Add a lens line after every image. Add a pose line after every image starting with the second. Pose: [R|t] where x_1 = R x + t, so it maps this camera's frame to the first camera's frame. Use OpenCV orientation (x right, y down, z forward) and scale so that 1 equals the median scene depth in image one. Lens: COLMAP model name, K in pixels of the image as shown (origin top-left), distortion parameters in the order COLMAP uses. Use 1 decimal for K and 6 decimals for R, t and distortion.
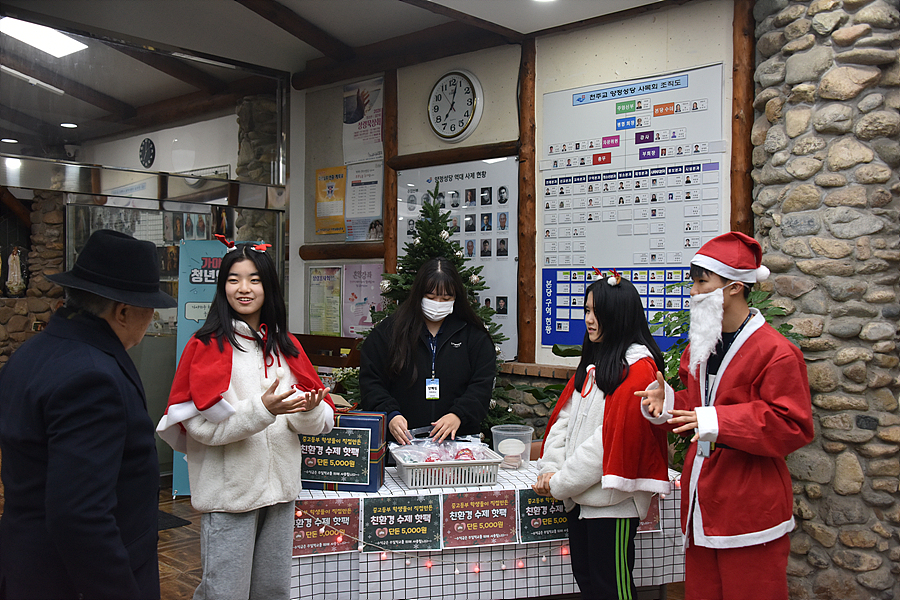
lens RADIAL K [[889.8, 0, 457.6], [0, 889.8, 298.6], [0, 0, 1]] dist [0.036007, 0.000000]
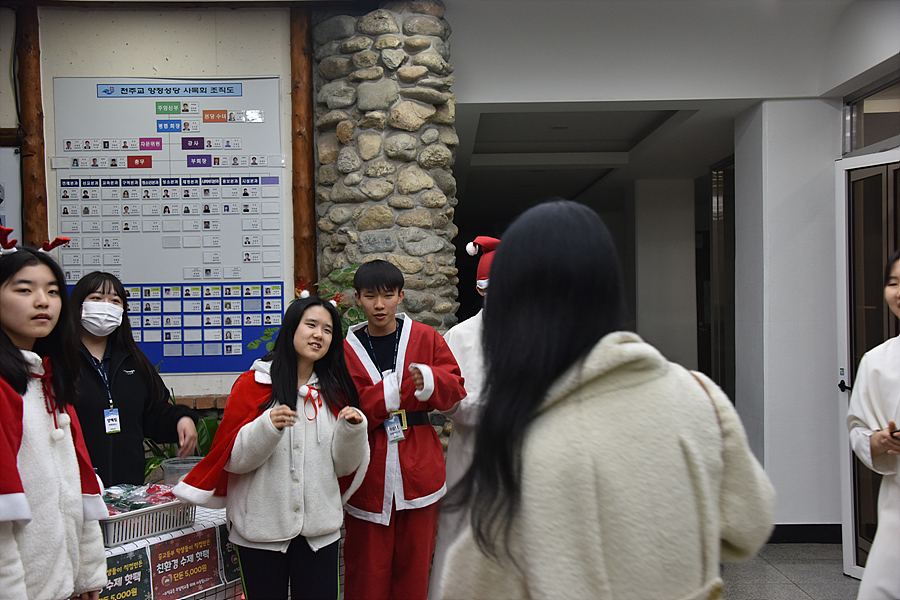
lens RADIAL K [[996.6, 0, 480.4], [0, 996.6, 309.9], [0, 0, 1]] dist [0.058156, 0.000000]
pose [[0.727310, -0.018682, 0.686055, -0.341206], [0.029646, 0.999552, -0.004209, 0.007296], [-0.685669, 0.023400, 0.727537, 0.043530]]
